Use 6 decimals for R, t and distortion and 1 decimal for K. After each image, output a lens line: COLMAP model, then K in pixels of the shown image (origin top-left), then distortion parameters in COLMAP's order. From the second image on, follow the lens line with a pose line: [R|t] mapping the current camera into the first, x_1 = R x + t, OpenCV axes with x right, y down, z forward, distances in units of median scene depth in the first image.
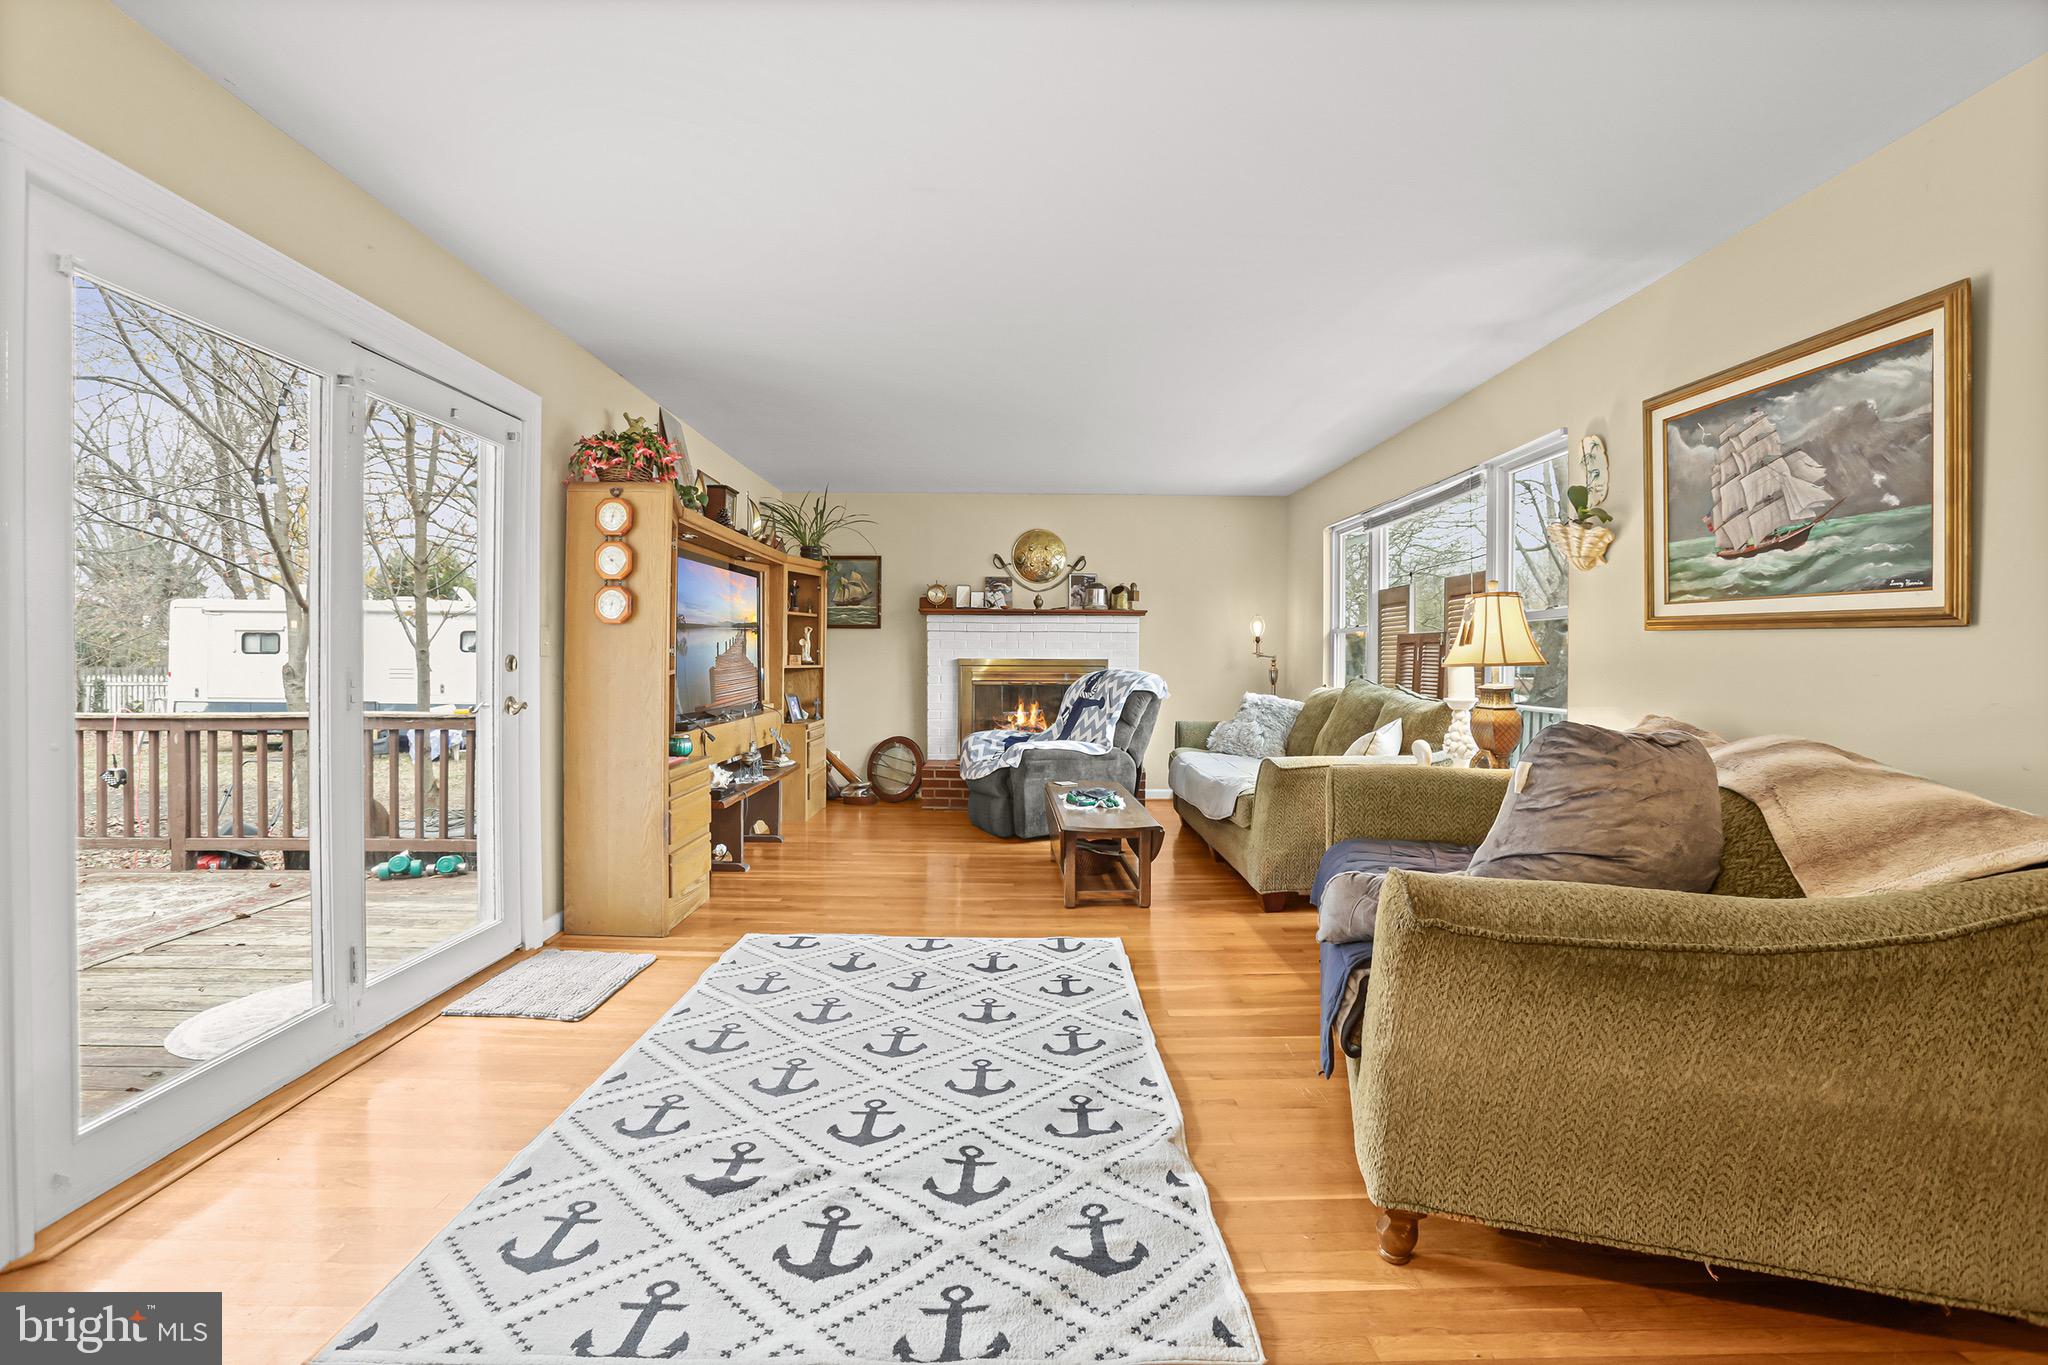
lens RADIAL K [[931.9, 0, 1012.8], [0, 931.9, 662.9], [0, 0, 1]] dist [-0.077648, 0.032652]
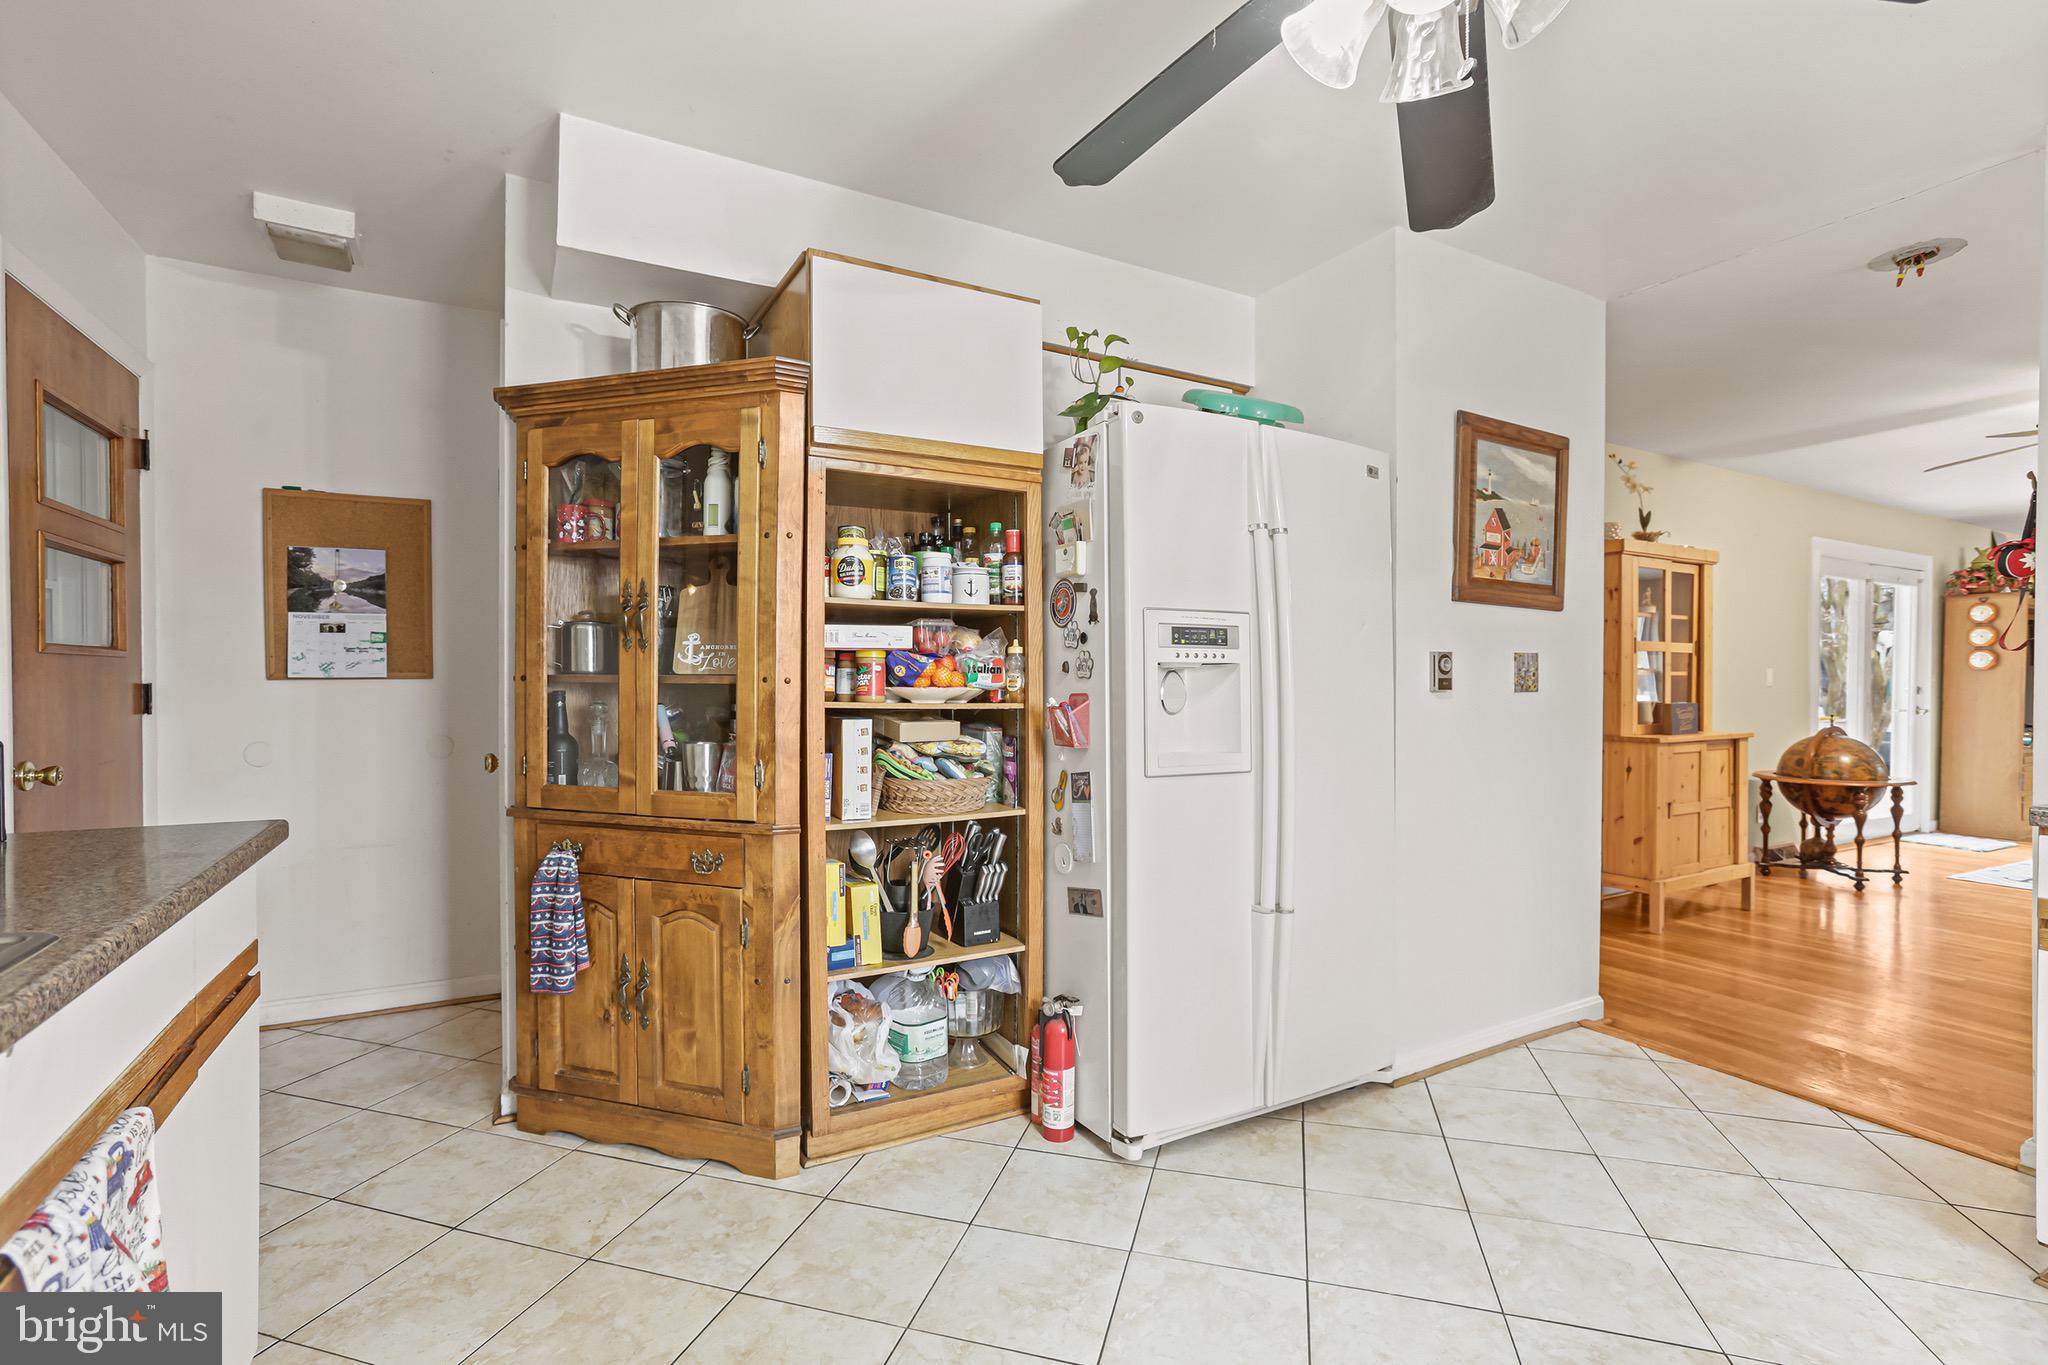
lens RADIAL K [[927.5, 0, 1024.0], [0, 927.5, 682.5], [0, 0, 1]] dist [-0.030725, 0.031605]
pose [[0.485808, 0.001795, -0.874063, 0.302714], [-0.003554, 0.999994, 0.000079, -0.010093], [0.874058, 0.003068, 0.485812, -1.773447]]
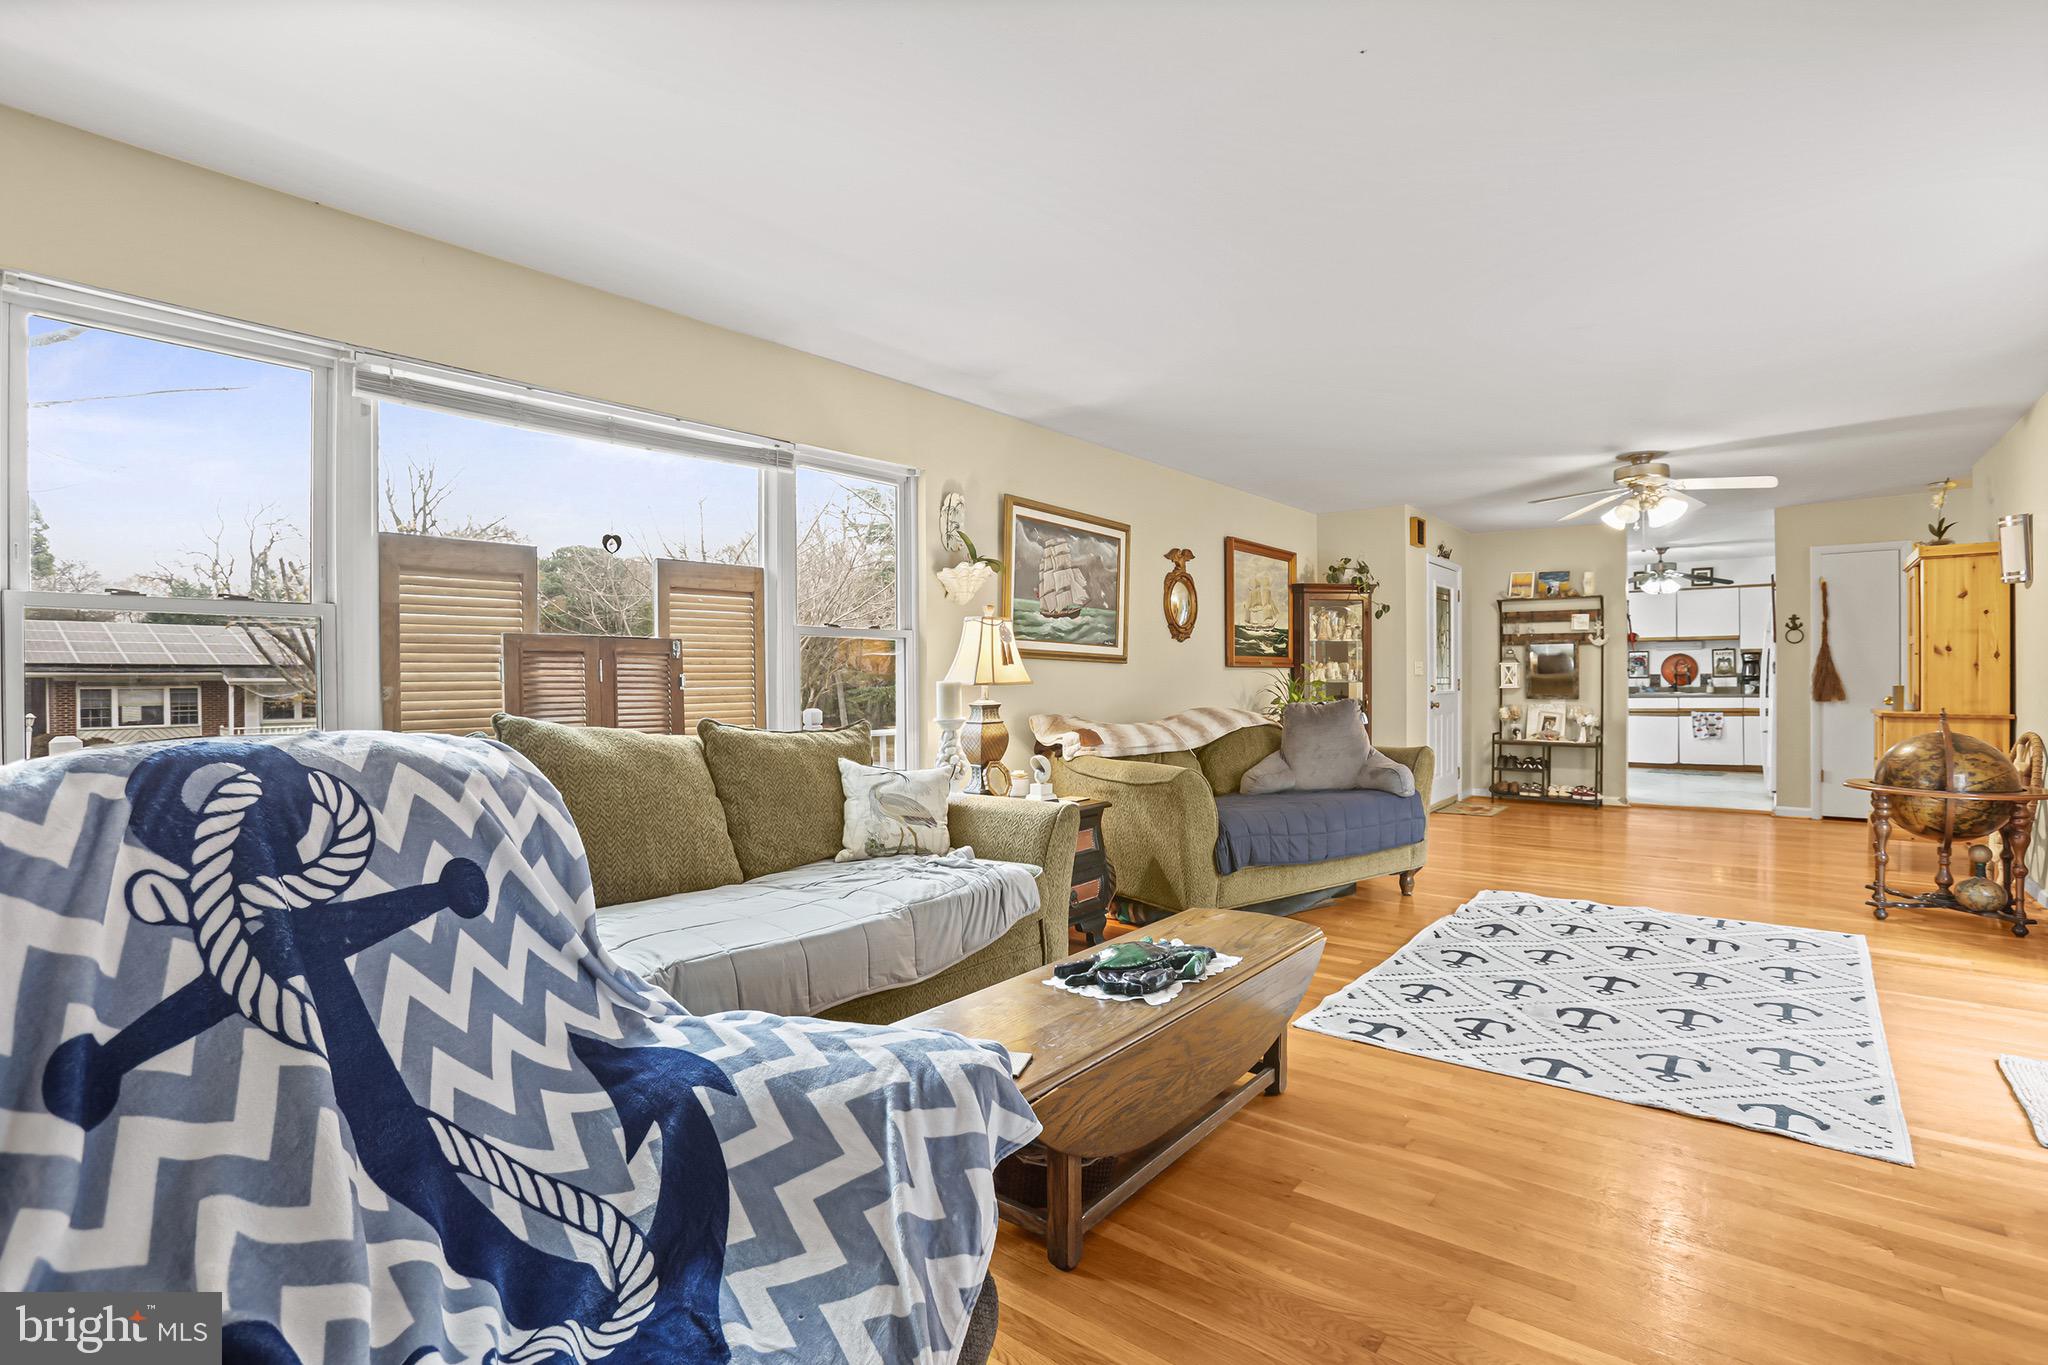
lens RADIAL K [[946.8, 0, 1030.9], [0, 946.8, 691.9], [0, 0, 1]] dist [-0.076510, 0.034801]
pose [[-0.773852, -0.008225, 0.633313, -0.241447], [0.005549, 0.999789, 0.019764, -0.009347], [-0.633342, 0.018809, -0.773643, 1.932101]]
